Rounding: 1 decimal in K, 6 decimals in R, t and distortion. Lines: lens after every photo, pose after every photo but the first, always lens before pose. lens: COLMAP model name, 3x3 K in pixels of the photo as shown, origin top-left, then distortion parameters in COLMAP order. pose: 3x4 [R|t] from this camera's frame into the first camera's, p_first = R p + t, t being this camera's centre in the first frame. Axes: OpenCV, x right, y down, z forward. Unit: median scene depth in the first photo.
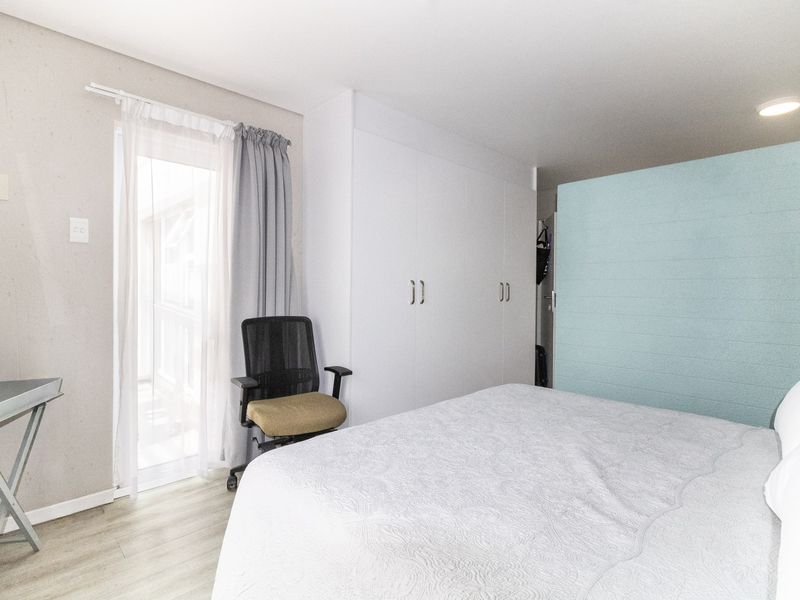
lens RADIAL K [[422.0, 0, 394.9], [0, 422.0, 297.9], [0, 0, 1]] dist [0.000383, 0.000730]
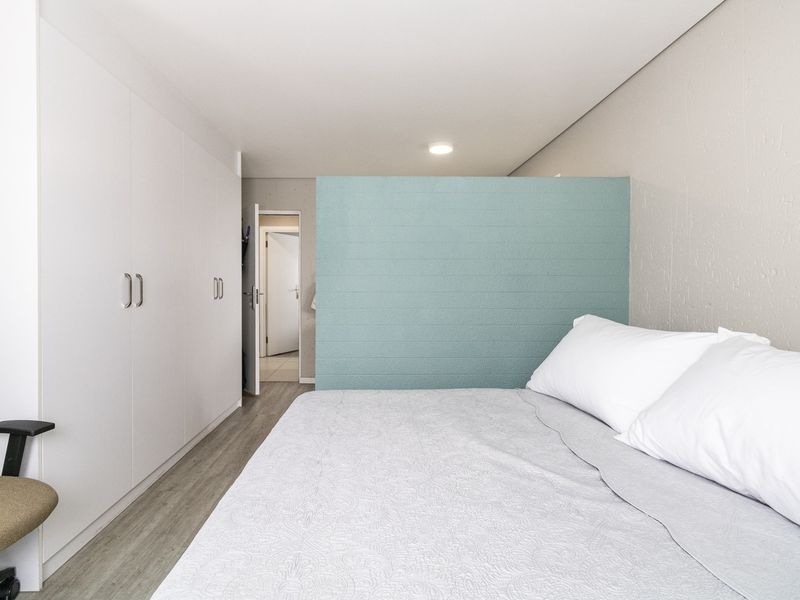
lens RADIAL K [[422.0, 0, 394.9], [0, 422.0, 297.9], [0, 0, 1]] dist [0.000383, 0.000730]
pose [[0.698039, -0.019853, 0.715784, -0.138224], [0.008592, 0.999776, 0.019350, -0.009565], [-0.716008, -0.007357, 0.698053, 0.170338]]
